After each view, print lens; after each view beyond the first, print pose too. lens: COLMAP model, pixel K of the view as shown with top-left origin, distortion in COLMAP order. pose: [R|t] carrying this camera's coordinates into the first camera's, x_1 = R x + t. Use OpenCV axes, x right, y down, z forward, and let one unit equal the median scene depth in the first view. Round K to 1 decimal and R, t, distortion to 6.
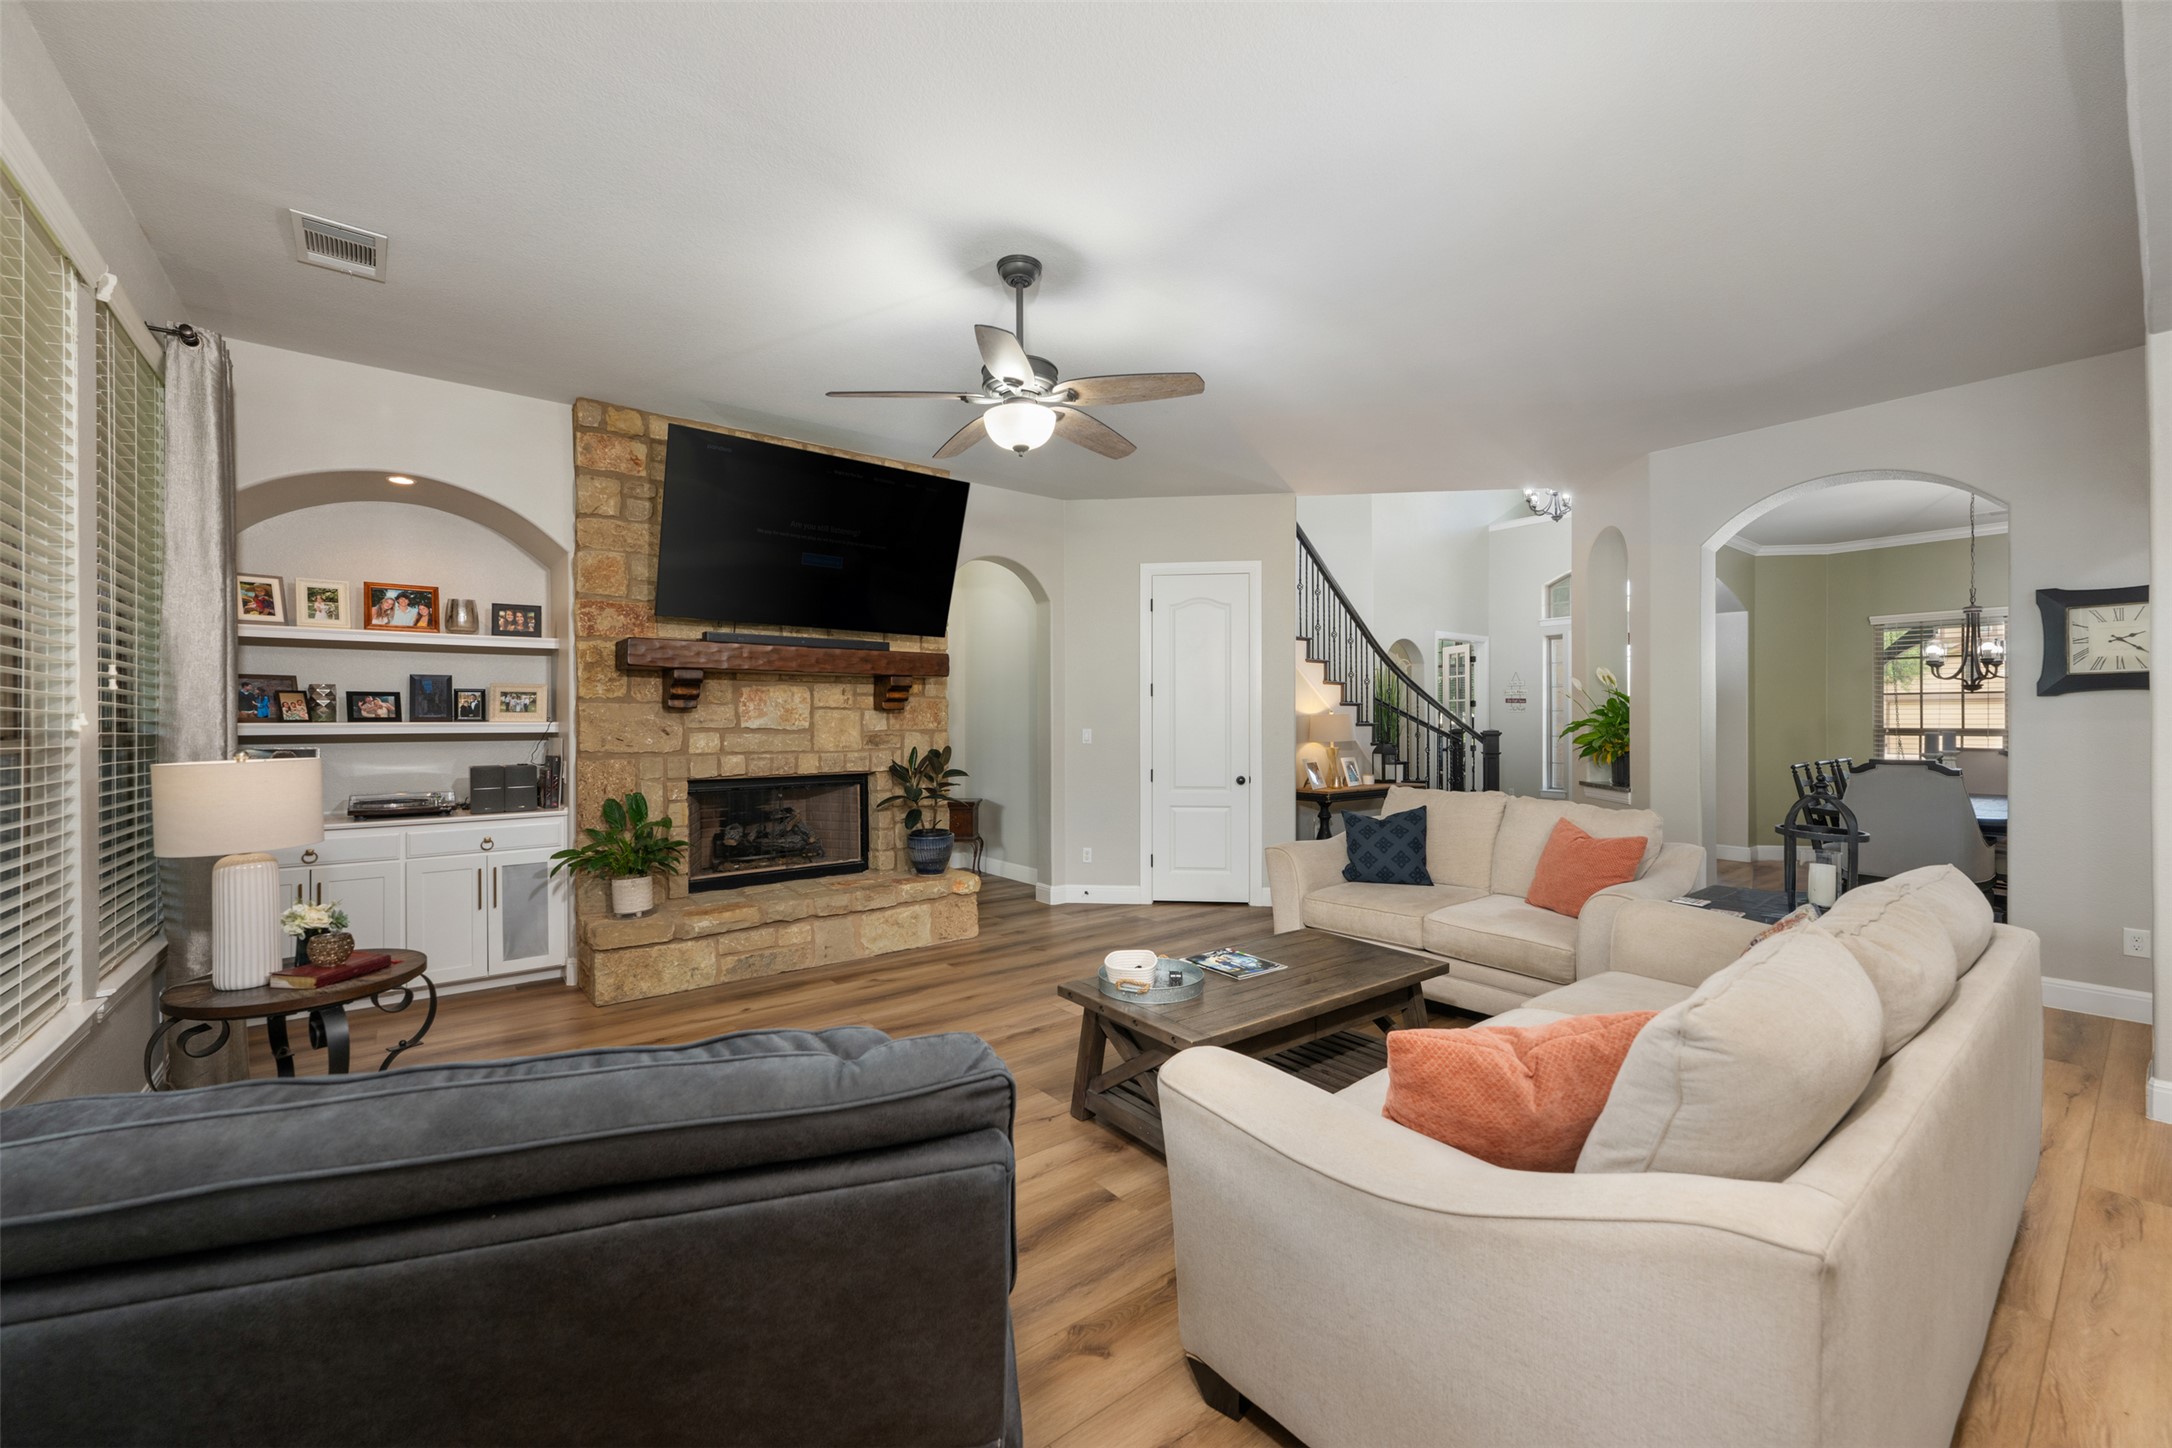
lens RADIAL K [[868.1, 0, 1087.0], [0, 868.1, 732.1], [0, 0, 1]] dist [-0.000984, 0.000460]
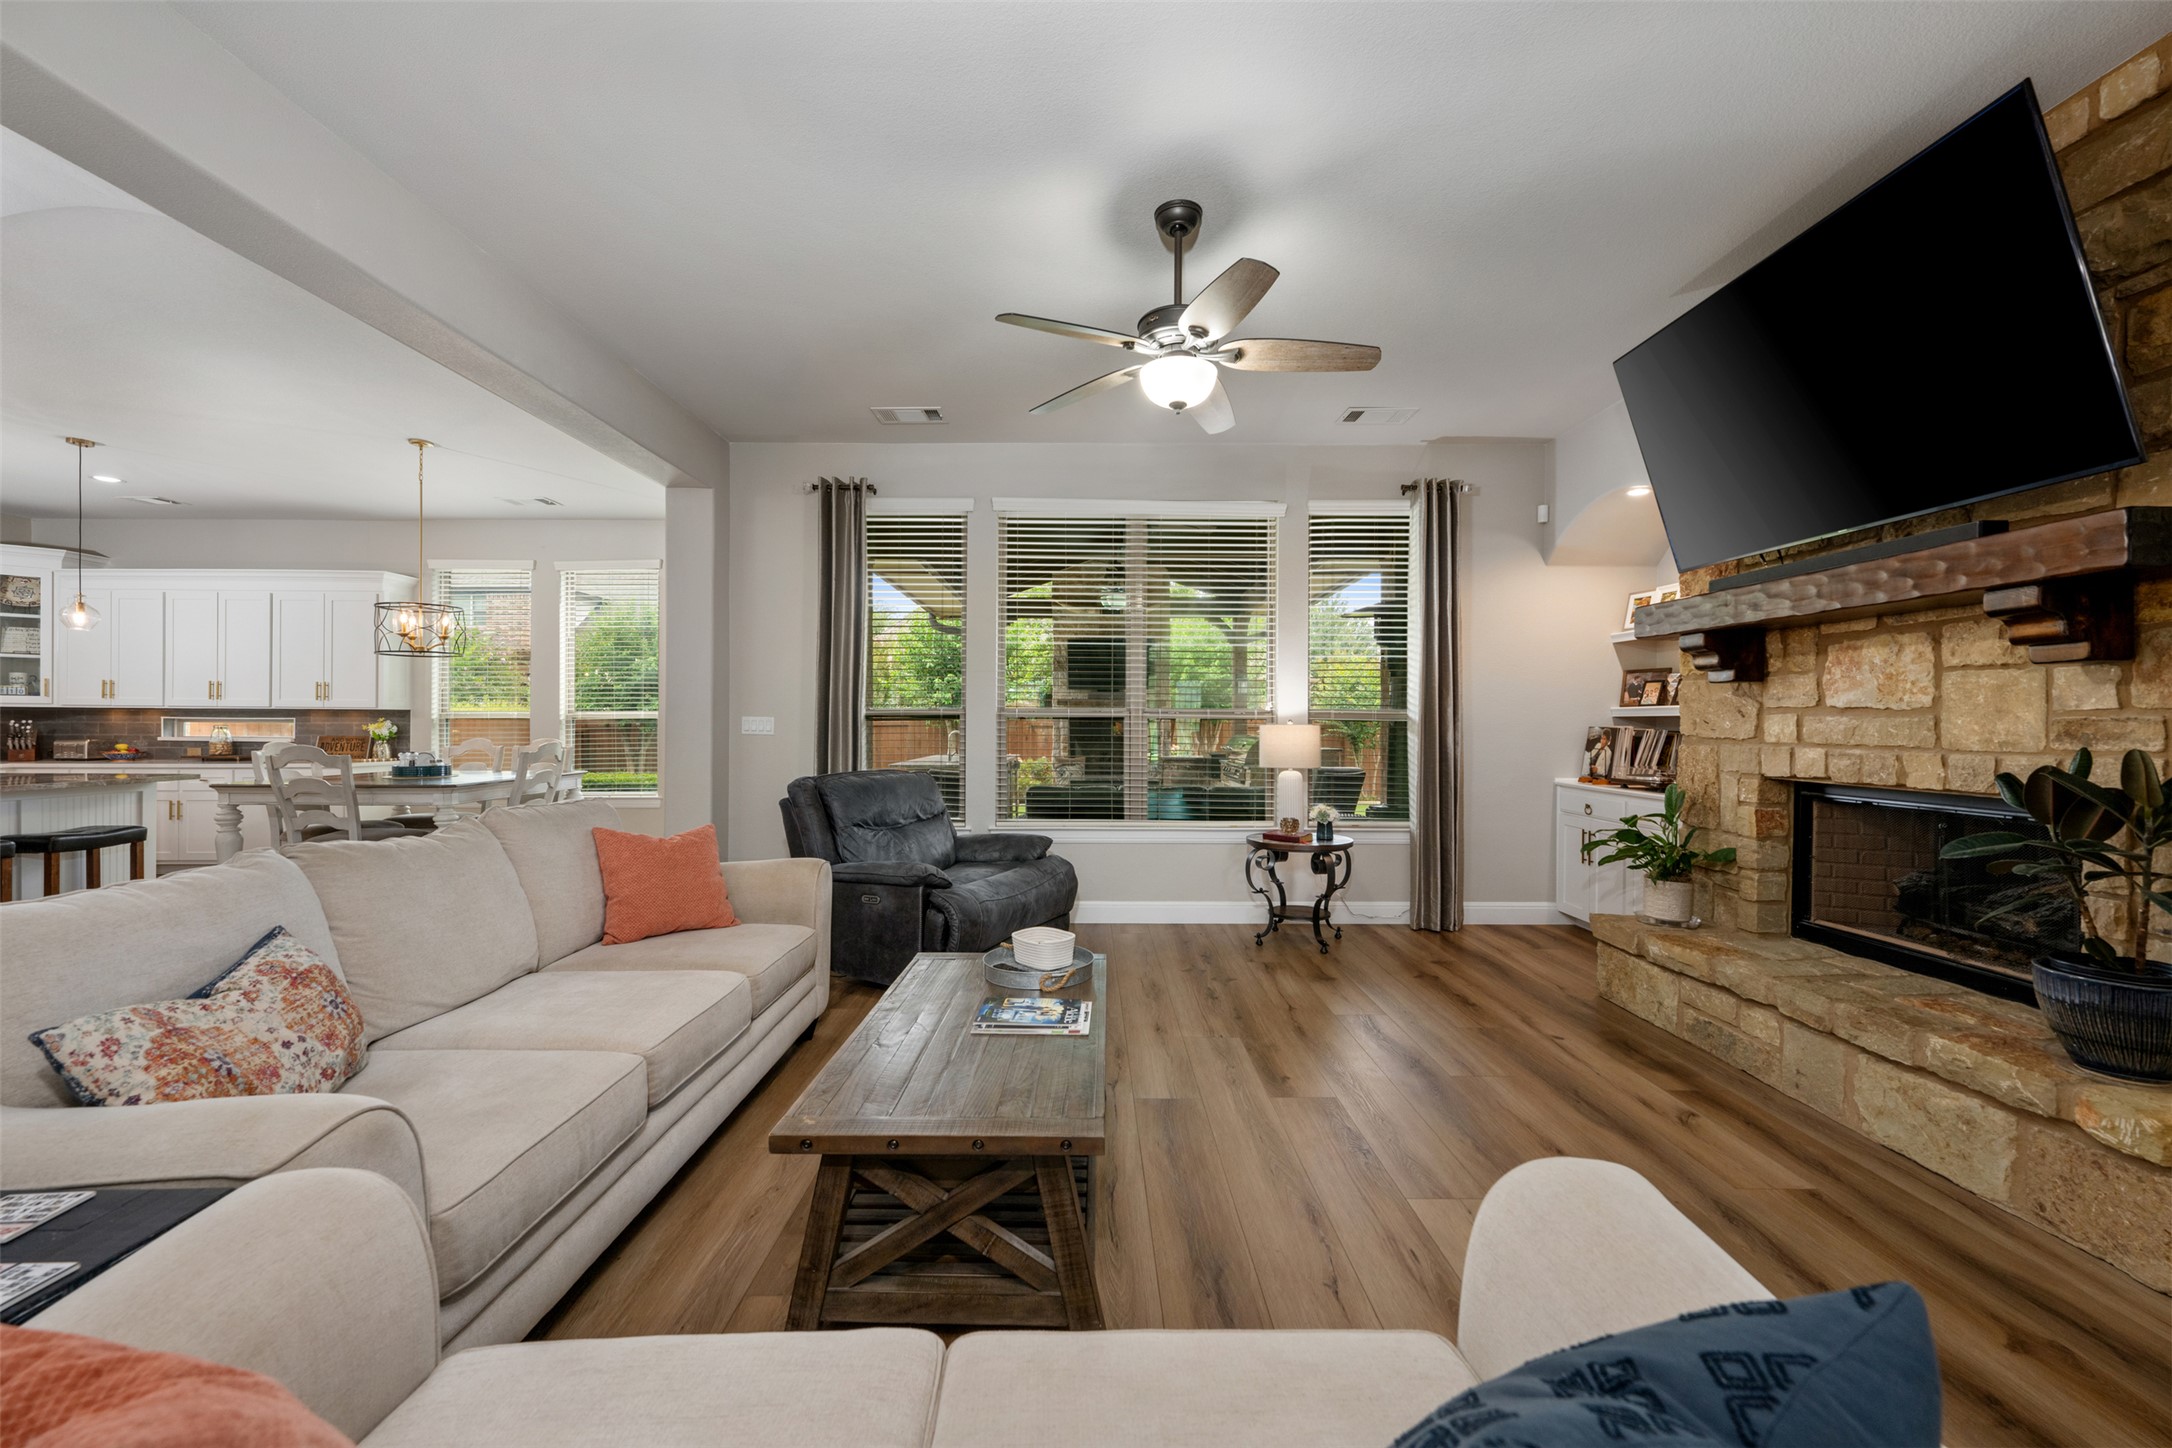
lens RADIAL K [[868.1, 0, 1086.8], [0, 868.1, 723.8], [0, 0, 1]] dist [-0.000984, 0.000460]
pose [[-0.619463, 0.005089, -0.785009, 0.476573], [-0.010753, 0.999830, 0.014966, 0.004063], [0.784952, 0.017712, -0.619303, 0.988814]]
